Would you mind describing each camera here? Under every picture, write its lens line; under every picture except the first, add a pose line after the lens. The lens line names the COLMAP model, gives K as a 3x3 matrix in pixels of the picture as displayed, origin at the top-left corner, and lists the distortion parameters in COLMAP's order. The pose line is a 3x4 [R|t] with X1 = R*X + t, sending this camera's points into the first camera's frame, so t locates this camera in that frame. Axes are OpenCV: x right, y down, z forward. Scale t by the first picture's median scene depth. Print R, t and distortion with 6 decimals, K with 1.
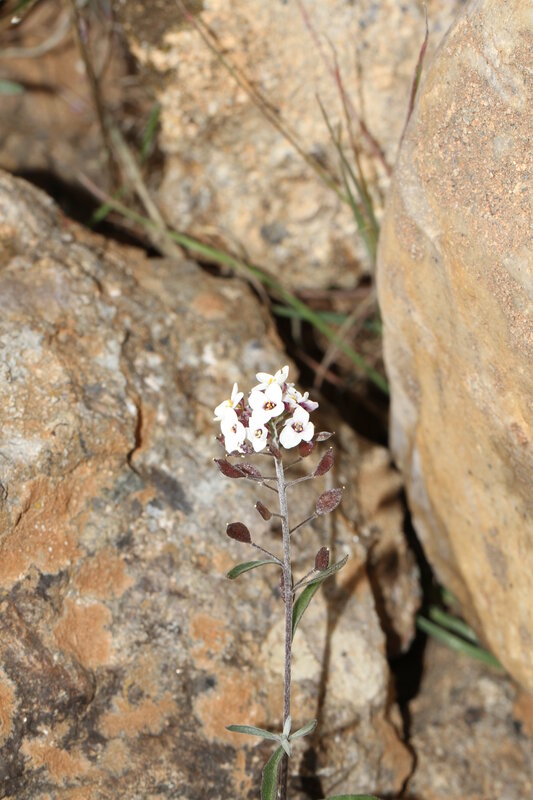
lens RADIAL K [[4131.7, 0, 266.5], [0, 4131.7, 400.0], [0, 0, 1]] dist [0.694669, 2.901876]
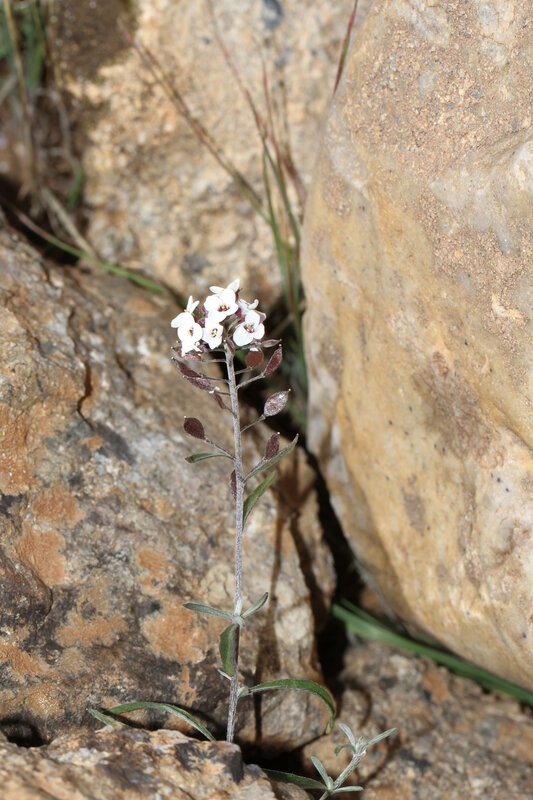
lens RADIAL K [[4131.7, 0, 266.5], [0, 4131.7, 400.0], [0, 0, 1]] dist [0.694669, 2.901876]
pose [[0.997653, 0.002809, 0.068410, -0.058605], [0.009925, 0.982671, -0.185090, 0.214656], [-0.067745, 0.185334, 0.980338, -0.070605]]
